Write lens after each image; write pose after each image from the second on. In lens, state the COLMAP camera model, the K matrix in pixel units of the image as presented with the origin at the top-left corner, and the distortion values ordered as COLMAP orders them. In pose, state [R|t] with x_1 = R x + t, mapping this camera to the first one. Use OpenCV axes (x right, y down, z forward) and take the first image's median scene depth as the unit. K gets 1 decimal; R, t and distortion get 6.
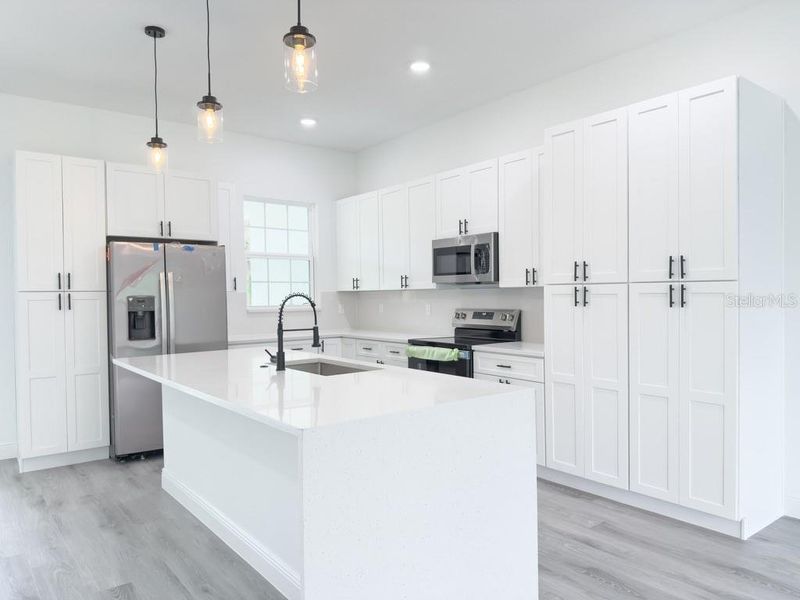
lens RADIAL K [[563.2, 0, 400.1], [0, 563.2, 304.3], [0, 0, 1]] dist [0.017805, -0.004553]
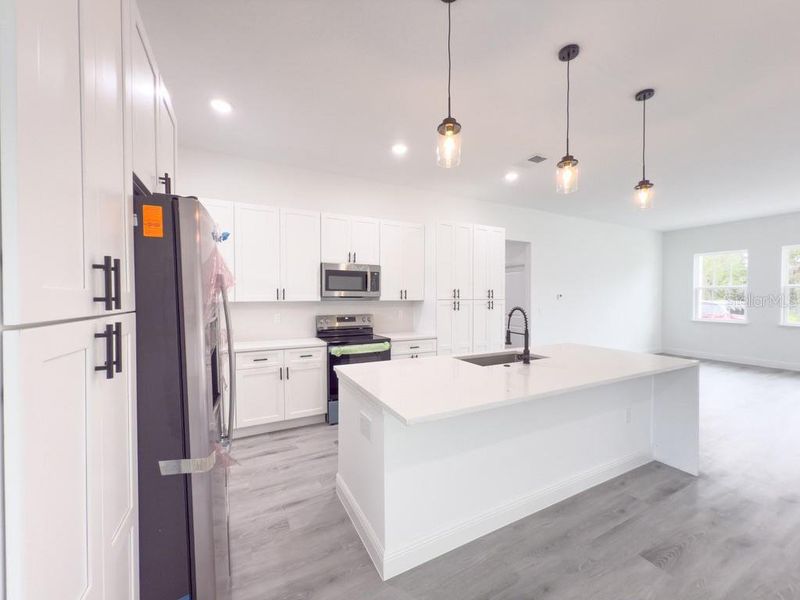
lens RADIAL K [[322.1, 0, 400.0], [0, 322.1, 300.0], [0, 0, 1]] dist [0.001502, -0.000088]
pose [[0.192498, 0.000815, 0.981297, -0.717725], [0.015558, 0.999871, -0.003882, -0.027637], [-0.981174, 0.016014, 0.192460, 0.785786]]
